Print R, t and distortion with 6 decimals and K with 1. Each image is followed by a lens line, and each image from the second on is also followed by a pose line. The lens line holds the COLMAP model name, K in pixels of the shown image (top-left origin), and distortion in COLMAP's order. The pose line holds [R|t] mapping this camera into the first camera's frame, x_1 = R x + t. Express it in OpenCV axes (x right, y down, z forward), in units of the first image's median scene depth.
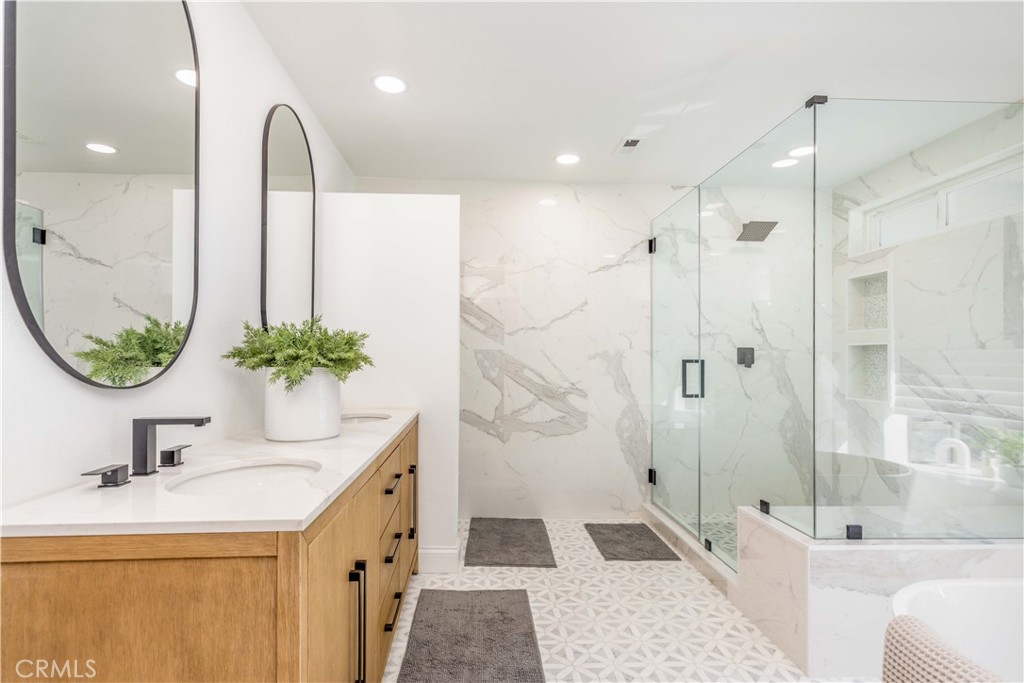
lens RADIAL K [[497.9, 0, 496.3], [0, 497.9, 355.6], [0, 0, 1]] dist [0.004383, 0.000278]
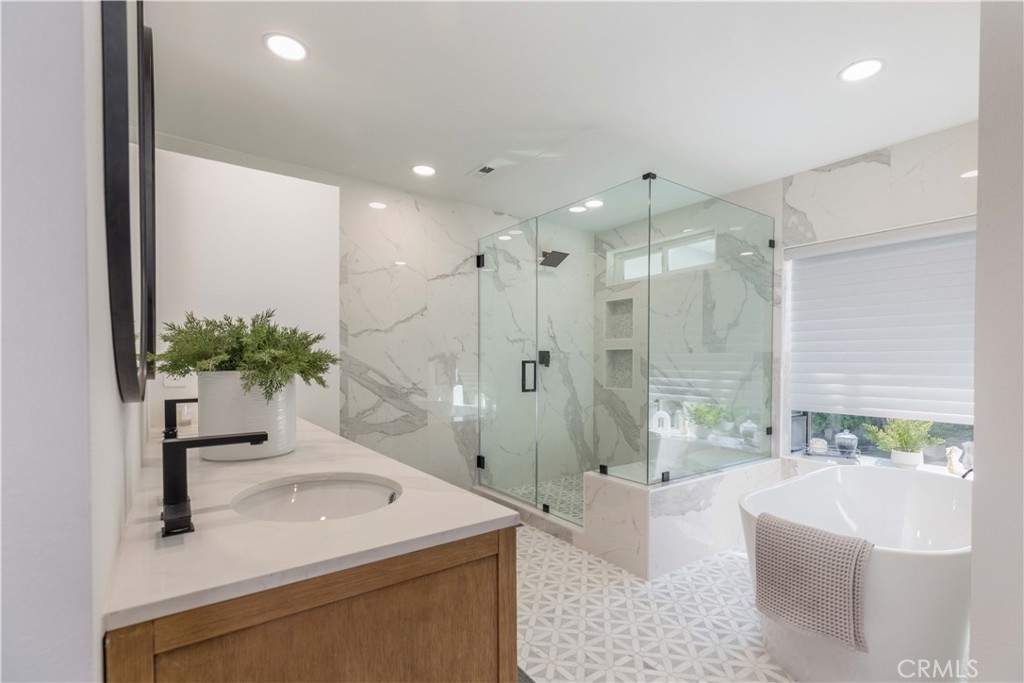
lens RADIAL K [[475.4, 0, 512.8], [0, 475.4, 369.8], [0, 0, 1]] dist [0.001120, -0.000019]
pose [[0.833744, -0.014855, 0.551952, -0.269632], [0.000787, 0.999669, 0.025715, 0.000742], [-0.552151, -0.021005, 0.833479, 0.052156]]
